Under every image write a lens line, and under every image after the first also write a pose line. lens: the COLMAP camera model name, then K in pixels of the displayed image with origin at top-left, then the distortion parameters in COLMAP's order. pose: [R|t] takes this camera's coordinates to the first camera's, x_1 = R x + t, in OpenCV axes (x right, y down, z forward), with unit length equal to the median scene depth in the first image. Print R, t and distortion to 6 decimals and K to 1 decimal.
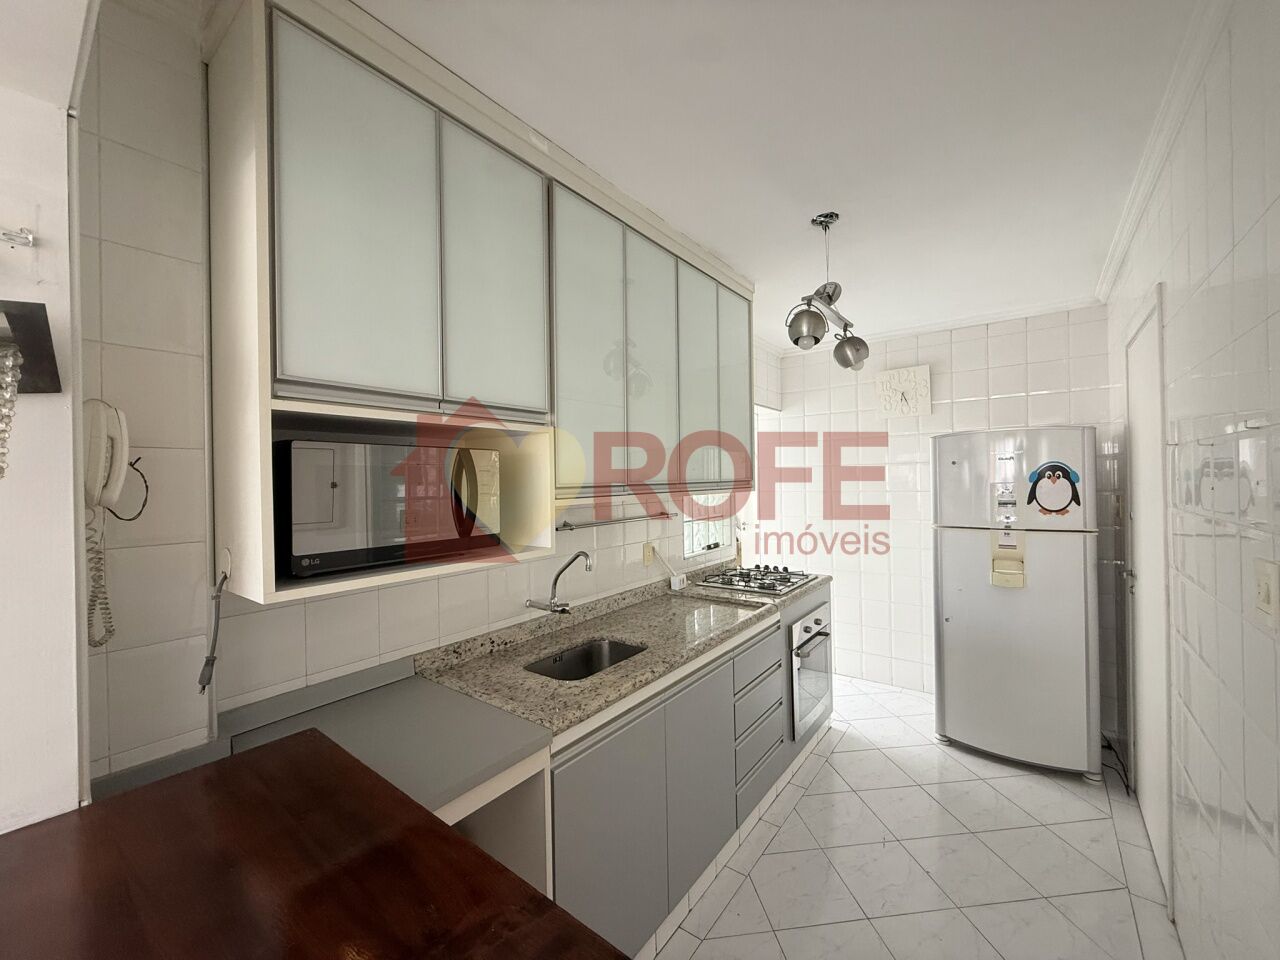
lens RADIAL K [[508.4, 0, 634.3], [0, 508.4, 478.5], [0, 0, 1]] dist [0.000195, 0.000284]
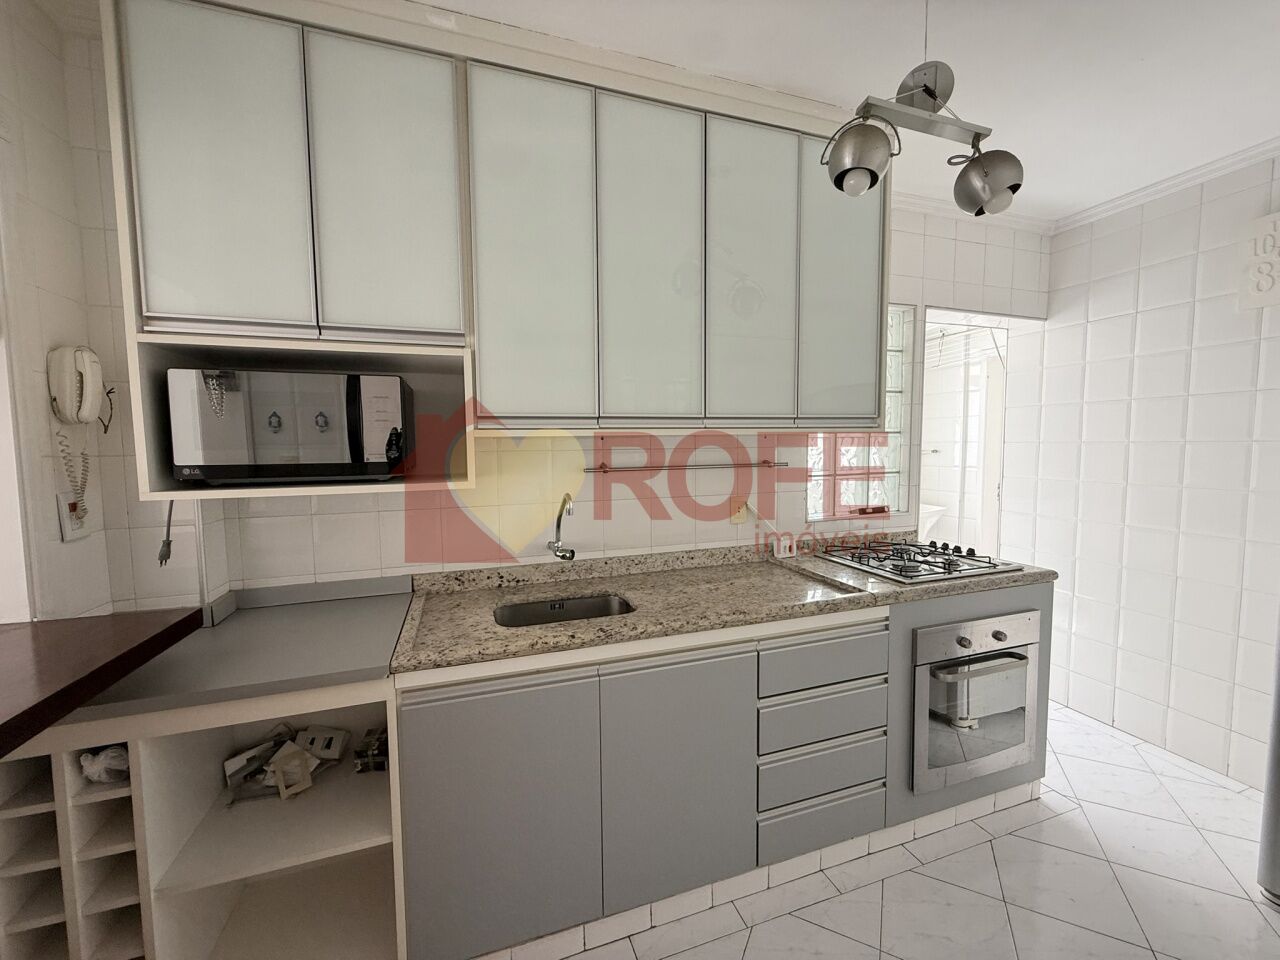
lens RADIAL K [[508.4, 0, 639.5], [0, 508.4, 478.3], [0, 0, 1]] dist [0.000195, 0.000284]
pose [[0.832466, 0.047426, -0.552042, 0.481287], [-0.003327, 0.996740, 0.080613, 0.042974], [0.554065, -0.065270, 0.829910, 0.317847]]
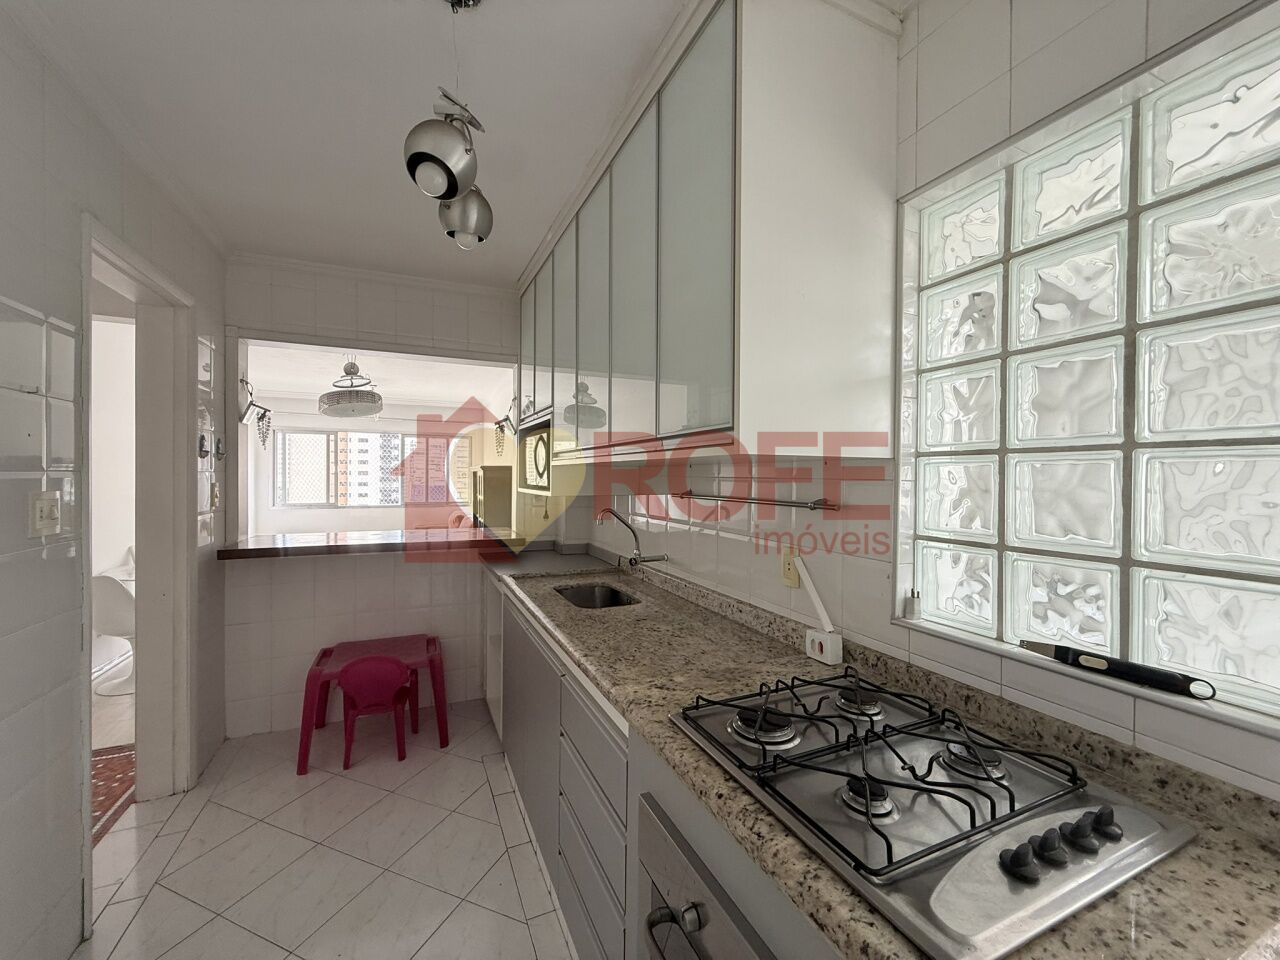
lens RADIAL K [[508.4, 0, 638.2], [0, 508.4, 478.7], [0, 0, 1]] dist [0.000195, 0.000284]
pose [[-0.472858, 0.017289, -0.880969, 0.847303], [-0.001038, 0.999796, 0.020178, 0.053257], [0.881138, 0.010456, -0.472743, 1.551199]]
